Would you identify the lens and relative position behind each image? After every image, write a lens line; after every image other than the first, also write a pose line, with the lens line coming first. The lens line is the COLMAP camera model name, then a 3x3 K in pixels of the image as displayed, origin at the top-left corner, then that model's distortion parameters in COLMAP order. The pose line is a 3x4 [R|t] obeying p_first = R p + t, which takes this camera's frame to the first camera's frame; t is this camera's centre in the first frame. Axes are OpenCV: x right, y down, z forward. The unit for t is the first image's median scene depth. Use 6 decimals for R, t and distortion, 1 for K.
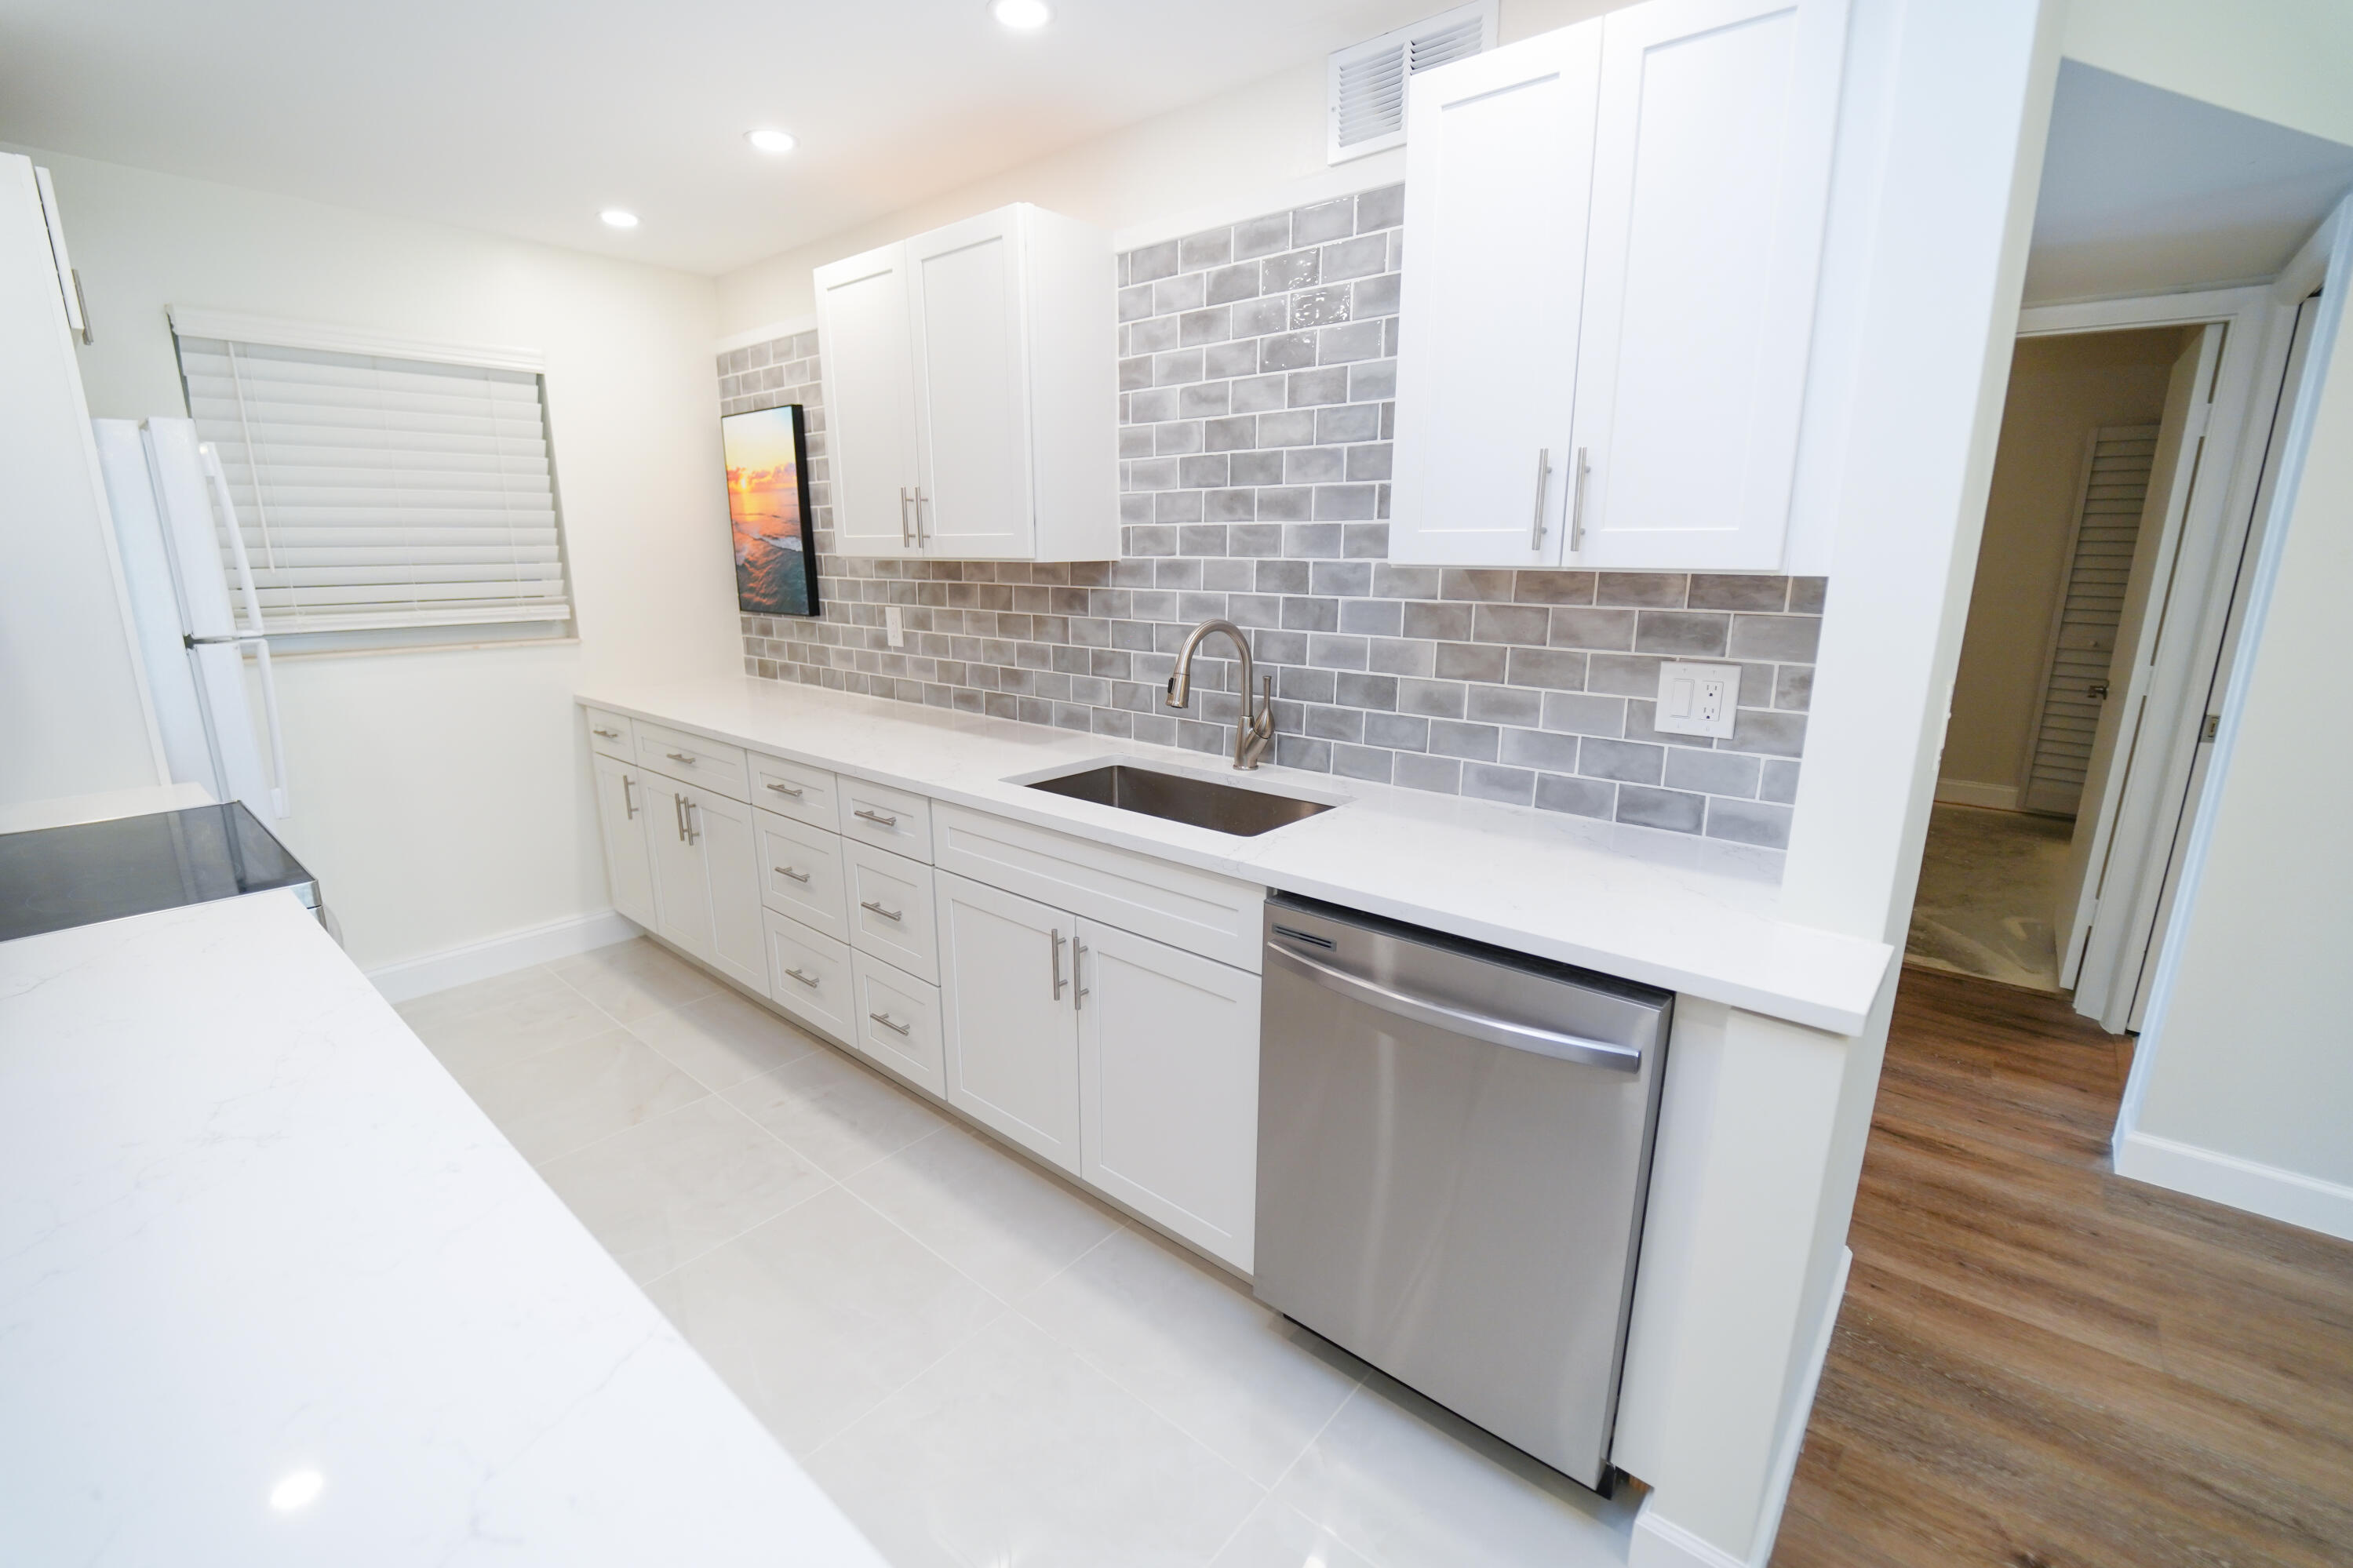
lens RADIAL K [[1010.7, 0, 1172.8], [0, 1010.7, 796.5], [0, 0, 1]] dist [-0.021977, 0.000056]
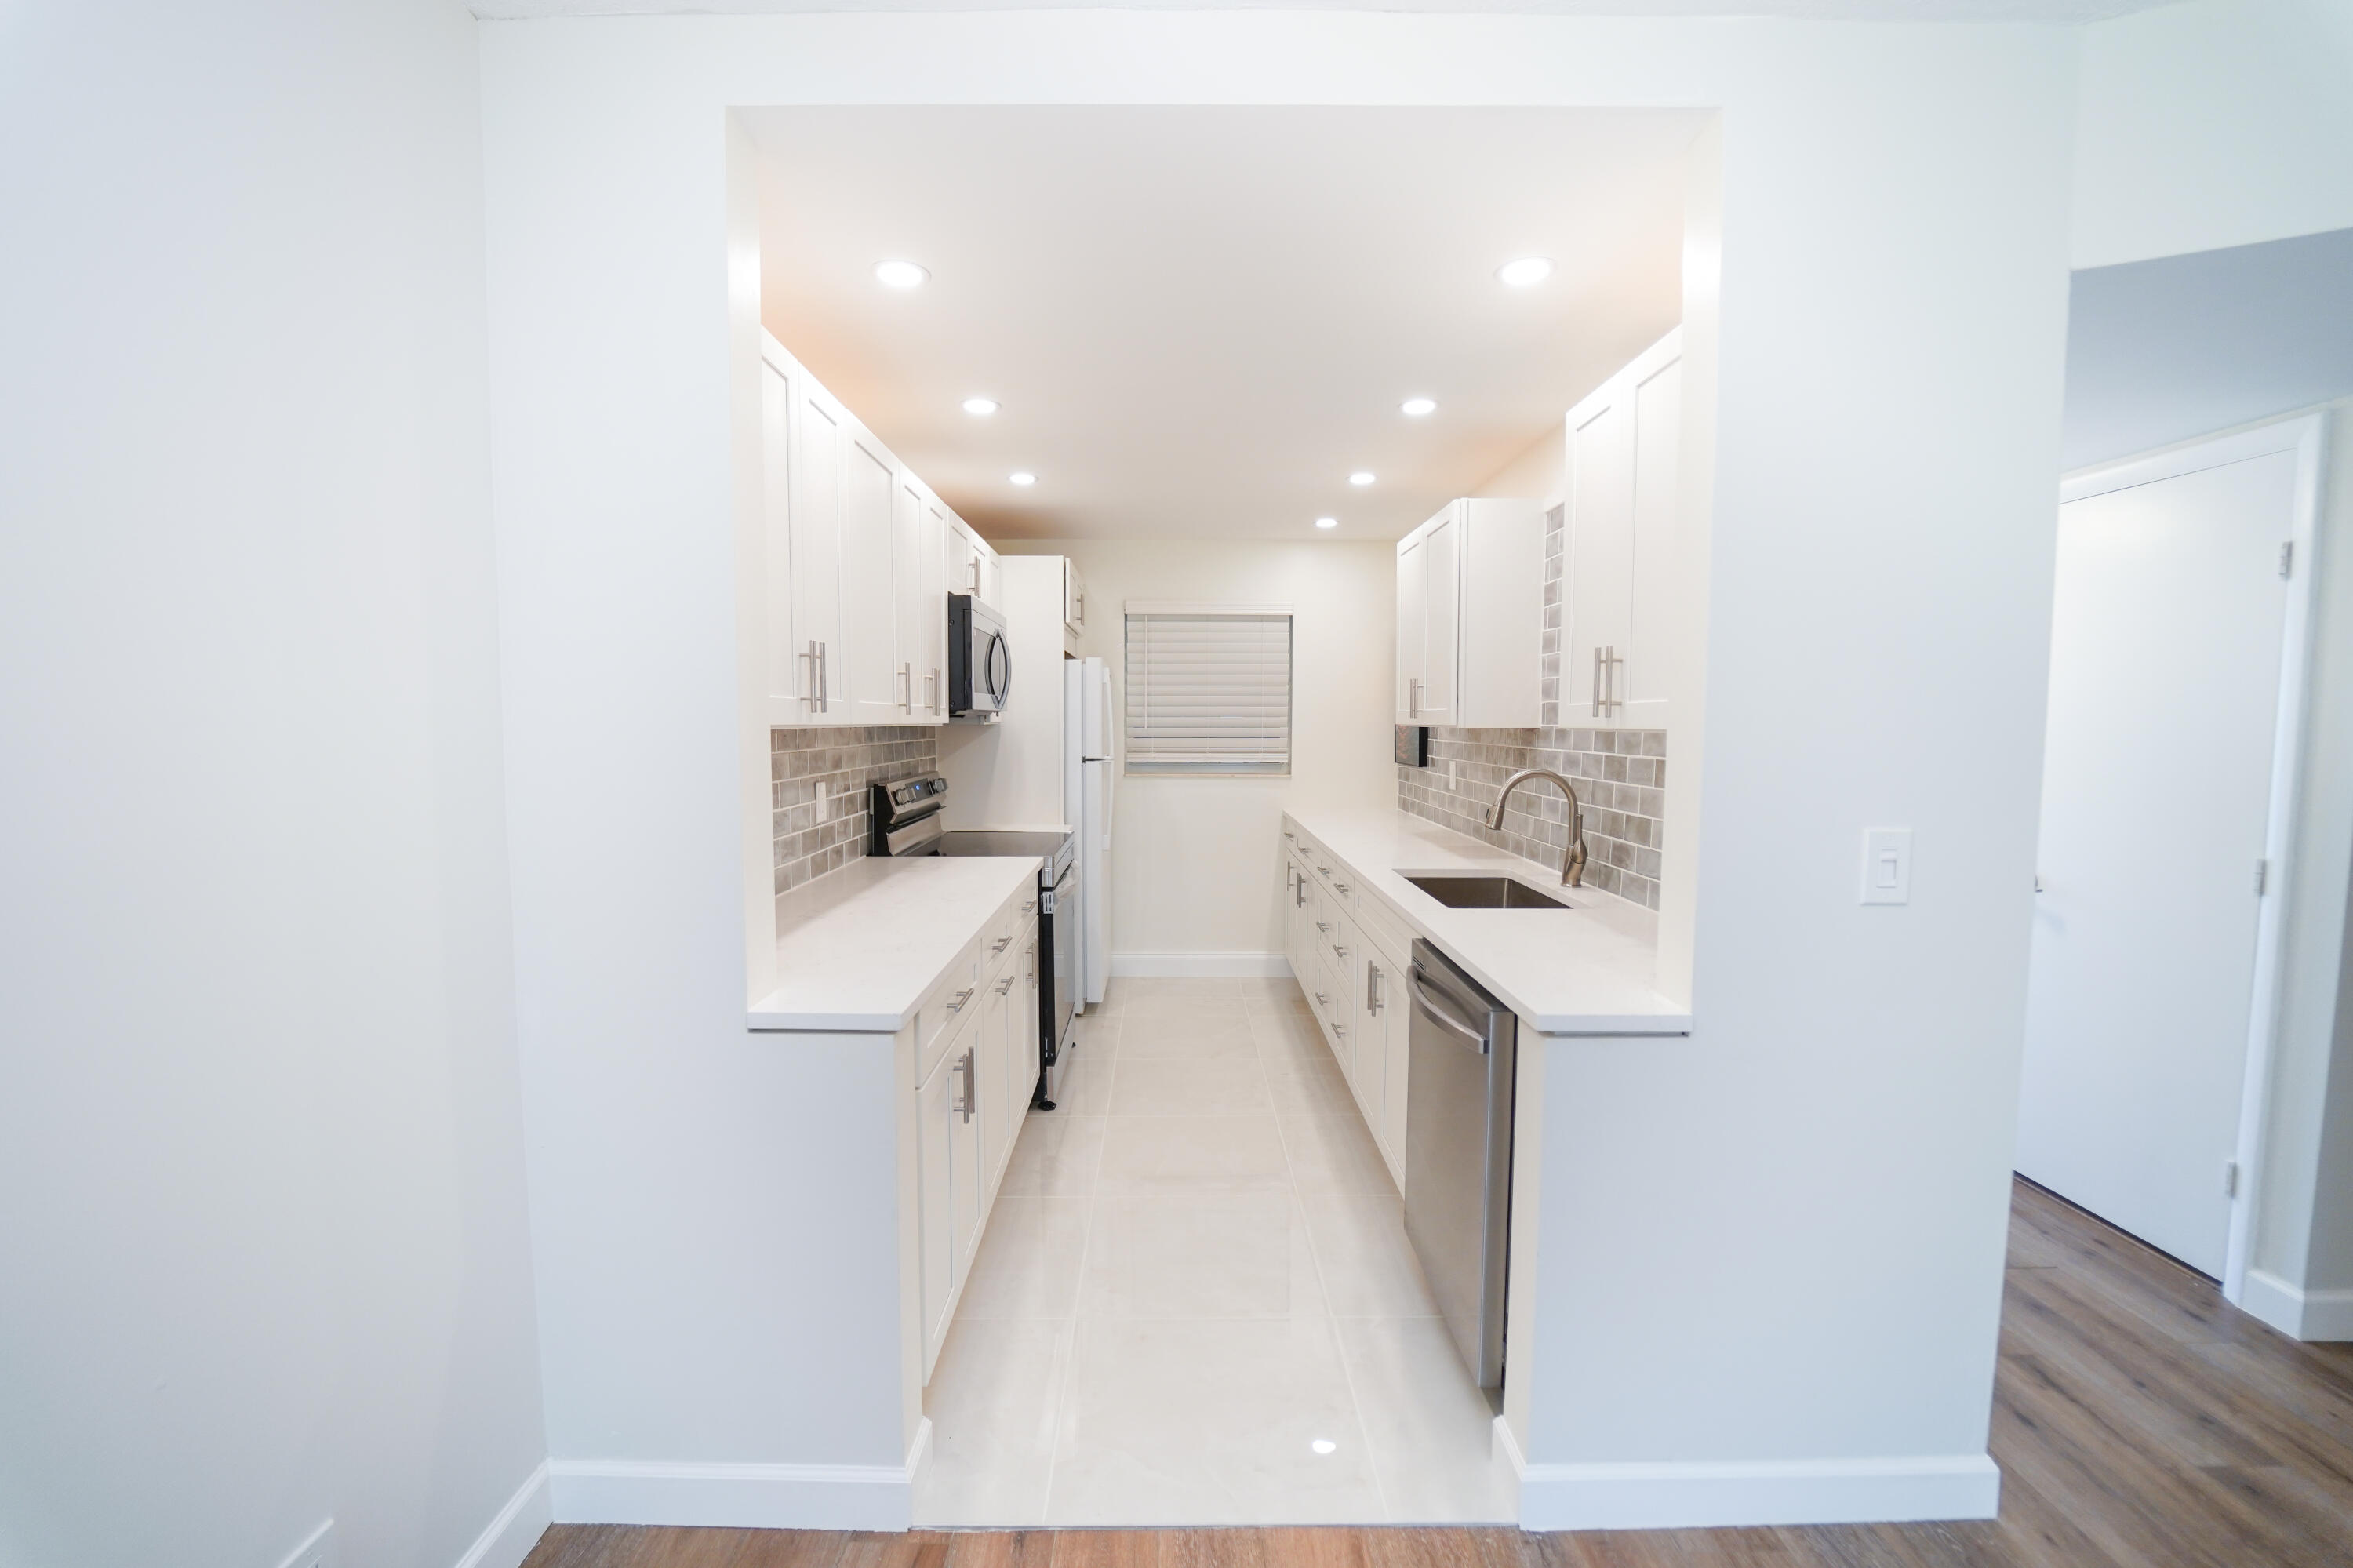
lens RADIAL K [[991.1, 0, 1155.8], [0, 991.1, 794.4], [0, 0, 1]] dist [-0.025477, -0.000189]
pose [[0.640547, 0.056138, -0.765864, 0.531350], [-0.184827, 0.979277, -0.082803, 0.045694], [0.745344, 0.194592, 0.637649, -0.161391]]
